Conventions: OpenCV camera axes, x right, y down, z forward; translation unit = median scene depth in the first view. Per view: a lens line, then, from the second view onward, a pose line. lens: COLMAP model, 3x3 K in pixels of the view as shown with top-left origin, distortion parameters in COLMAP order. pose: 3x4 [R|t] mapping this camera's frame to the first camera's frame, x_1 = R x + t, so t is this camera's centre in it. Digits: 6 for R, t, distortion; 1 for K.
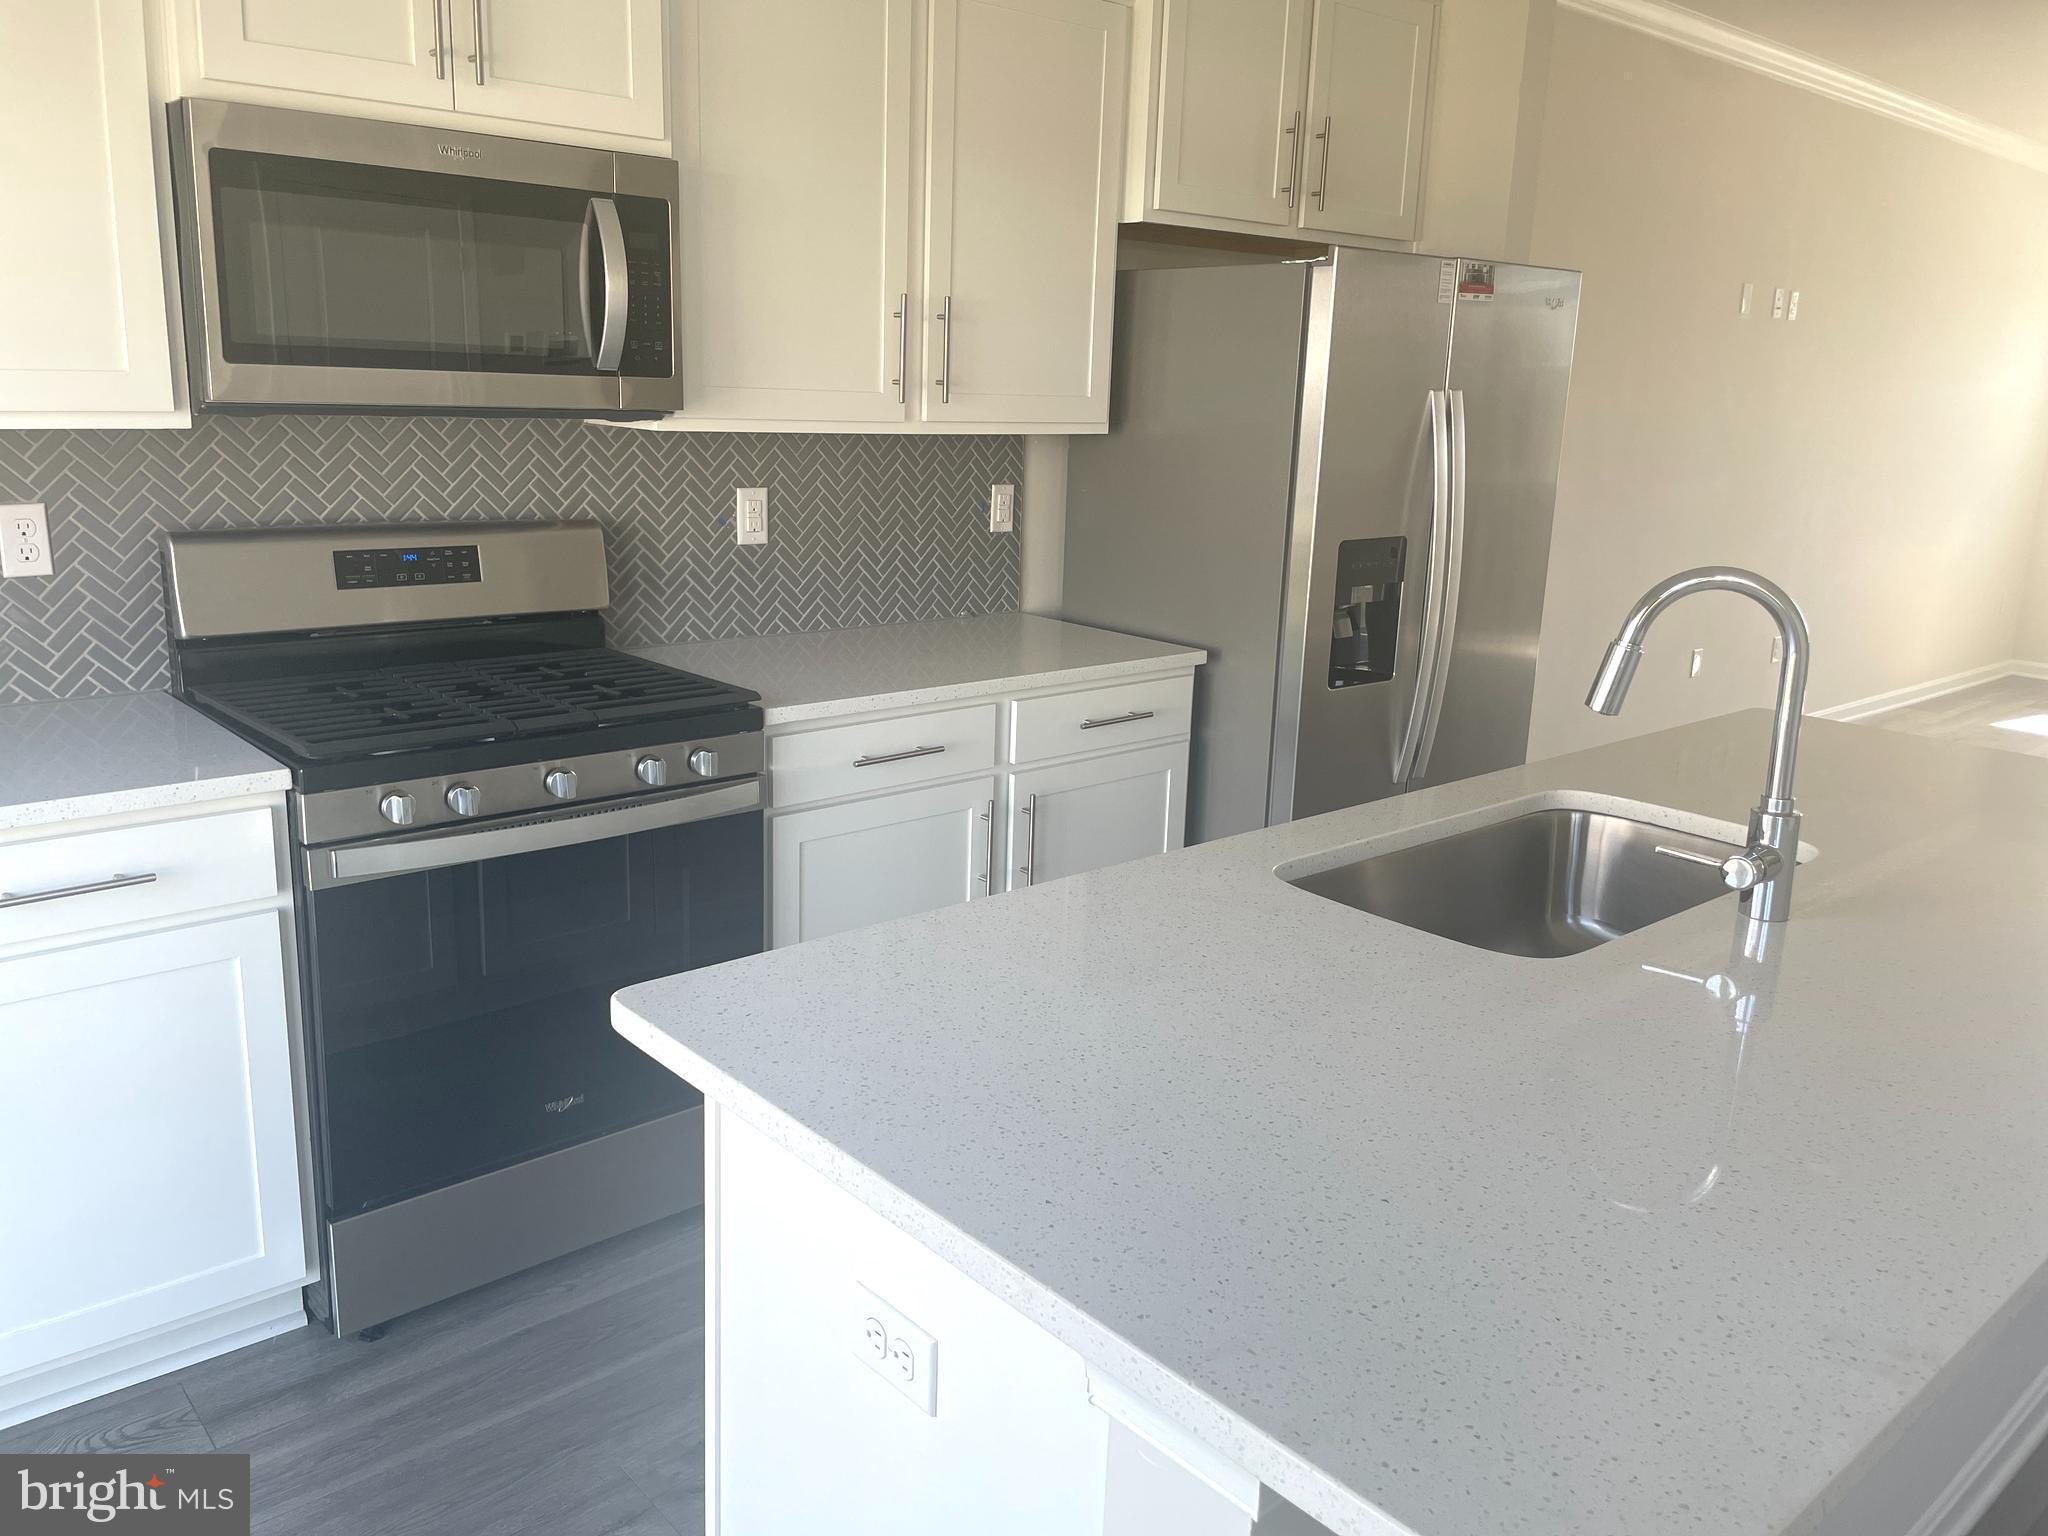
lens RADIAL K [[1561.7, 0, 1030.1], [0, 1561.7, 762.9], [0, 0, 1]] dist [0.041749, -0.018140]
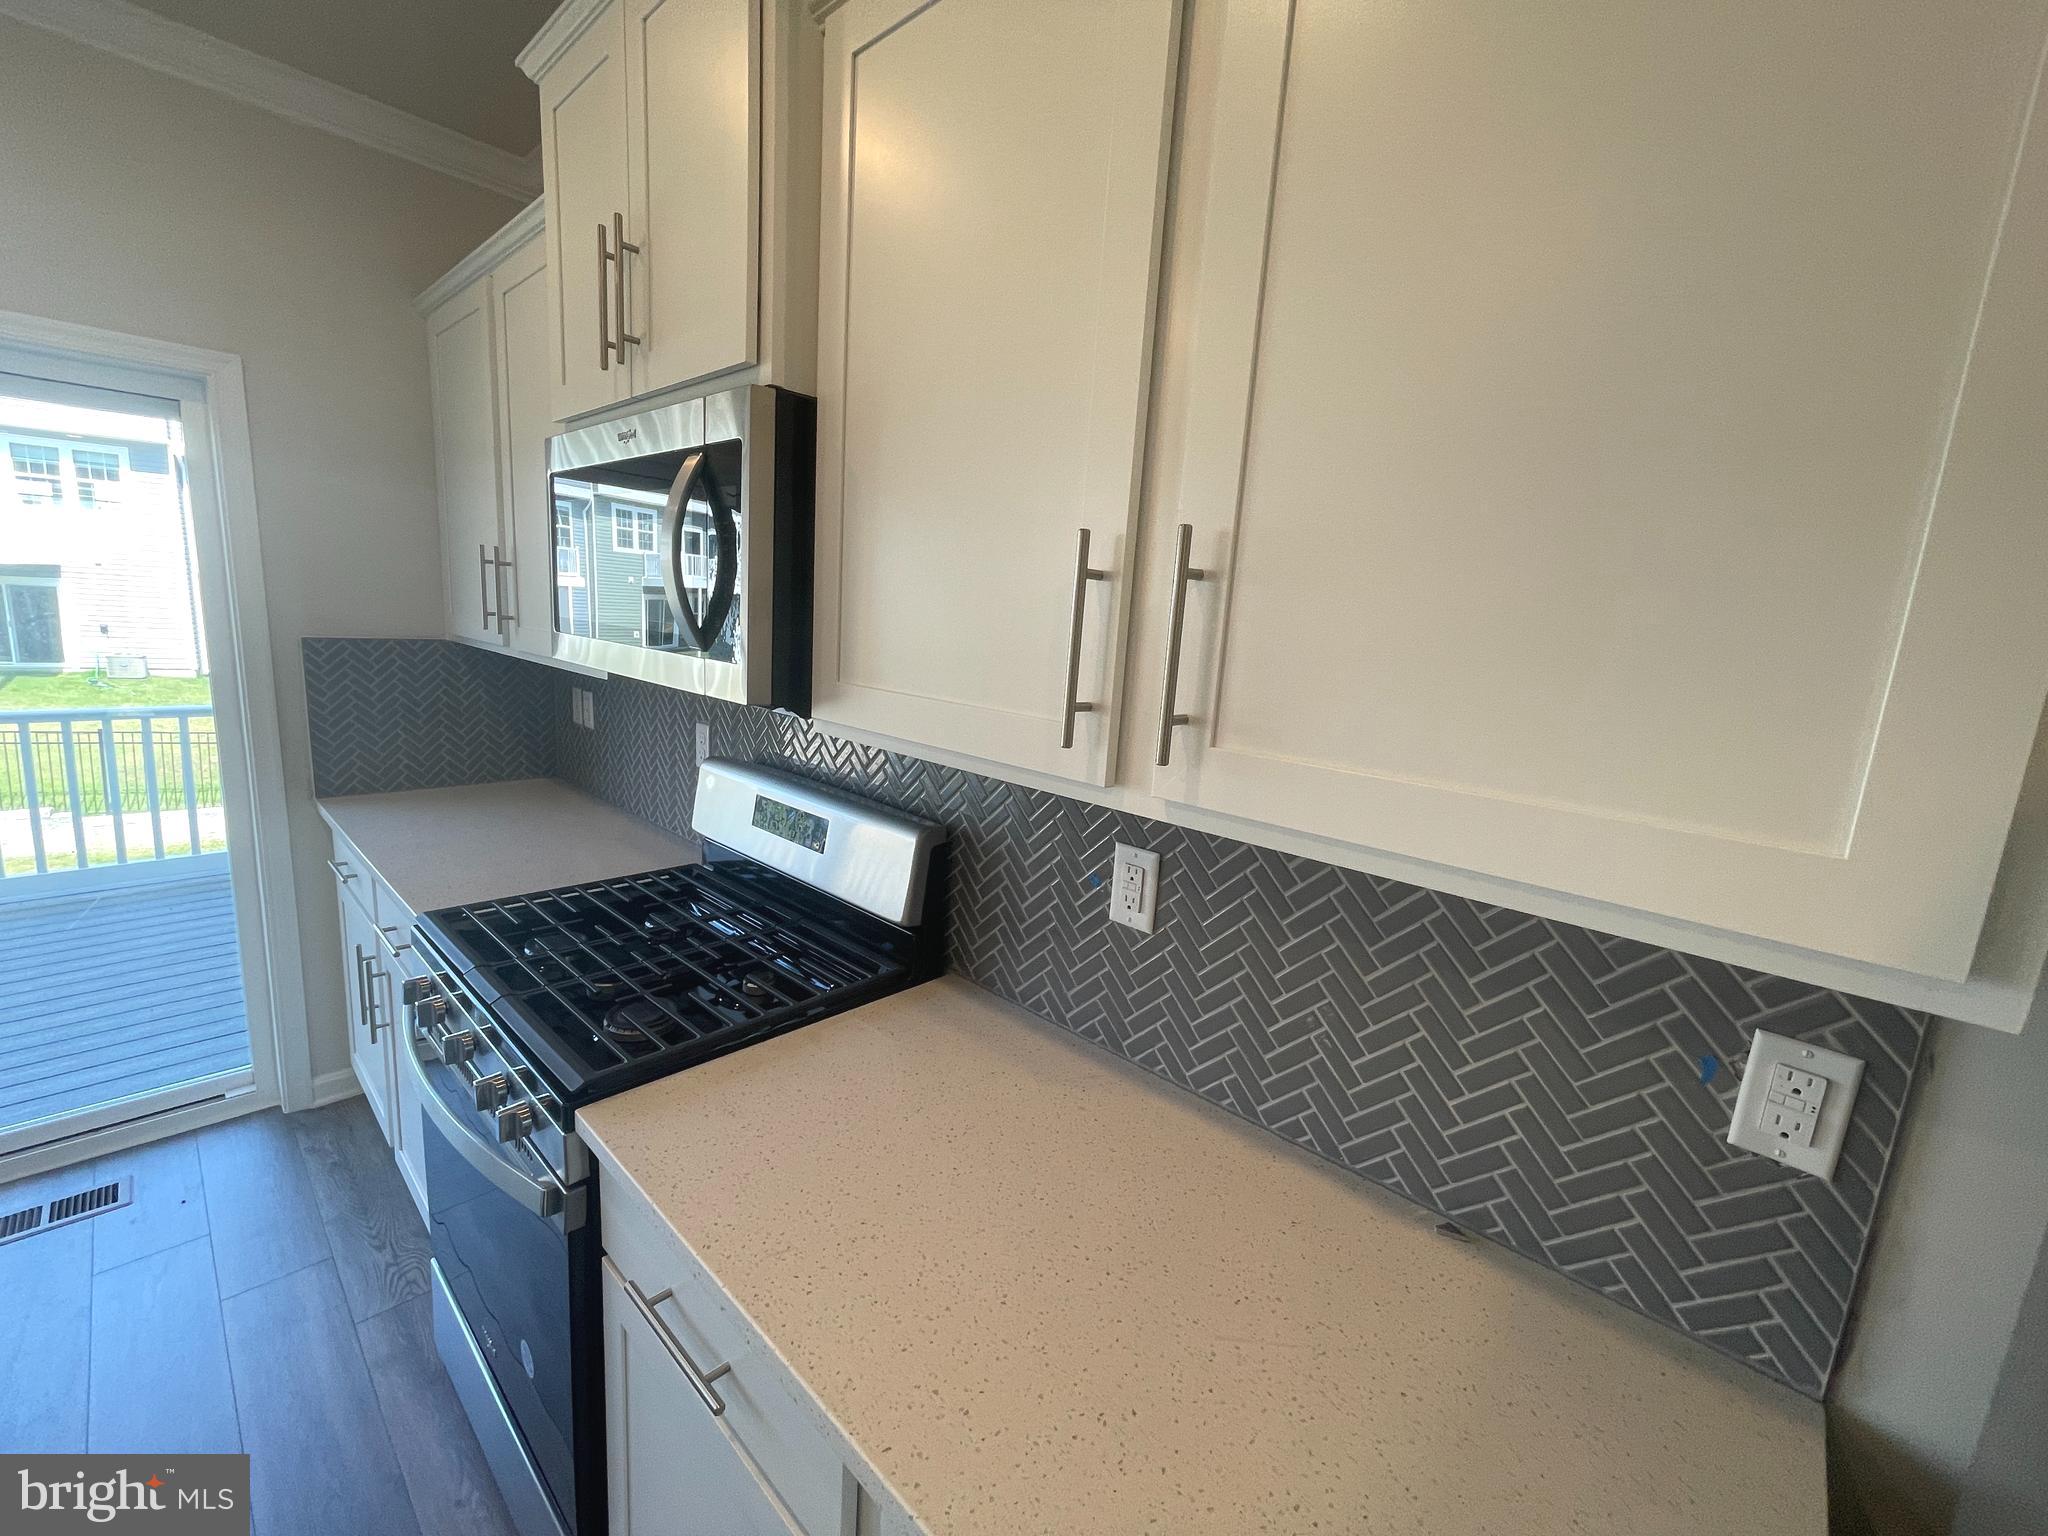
lens RADIAL K [[836.2, 0, 1007.2], [0, 836.2, 759.9], [0, 0, 1]] dist [-0.004946, 0.002178]
pose [[0.088132, 0.141505, -0.986007, 0.172471], [-0.301597, 0.947187, 0.108976, -0.240272], [0.949354, 0.287772, 0.126155, 0.912228]]
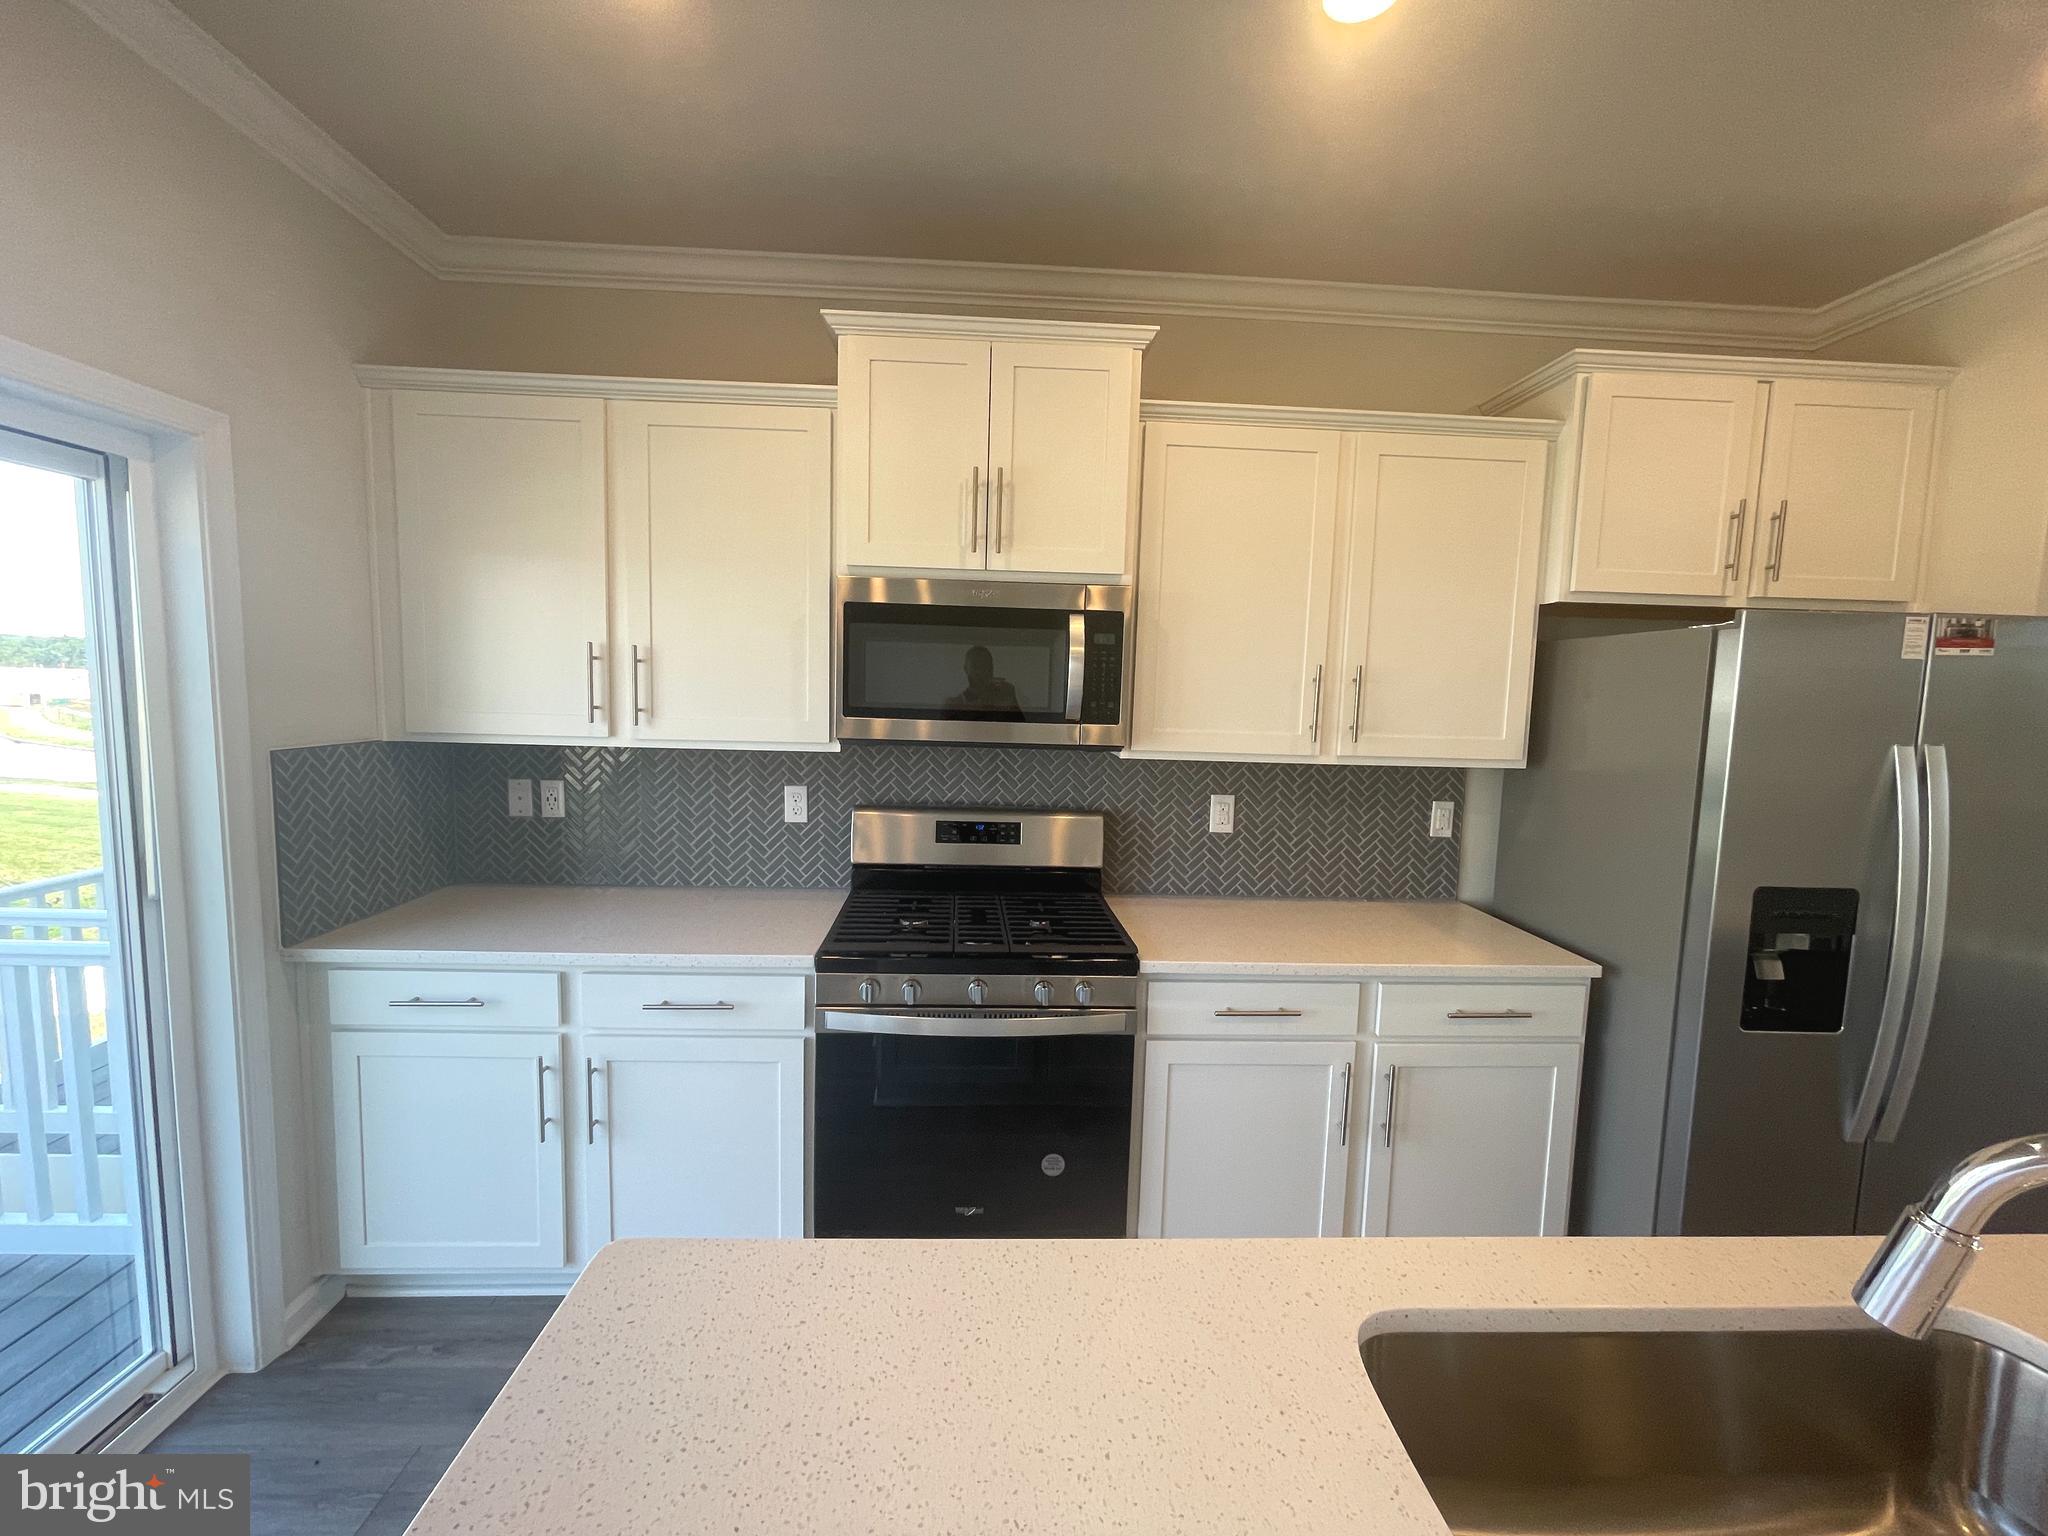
lens RADIAL K [[836.2, 0, 1029.7], [0, 836.2, 758.3], [0, 0, 1]] dist [-0.004946, 0.002178]
pose [[0.777361, 0.042966, -0.627586, 0.175003], [-0.153410, 0.980491, -0.122895, -0.087621], [0.610062, 0.191811, 0.768787, 0.290006]]
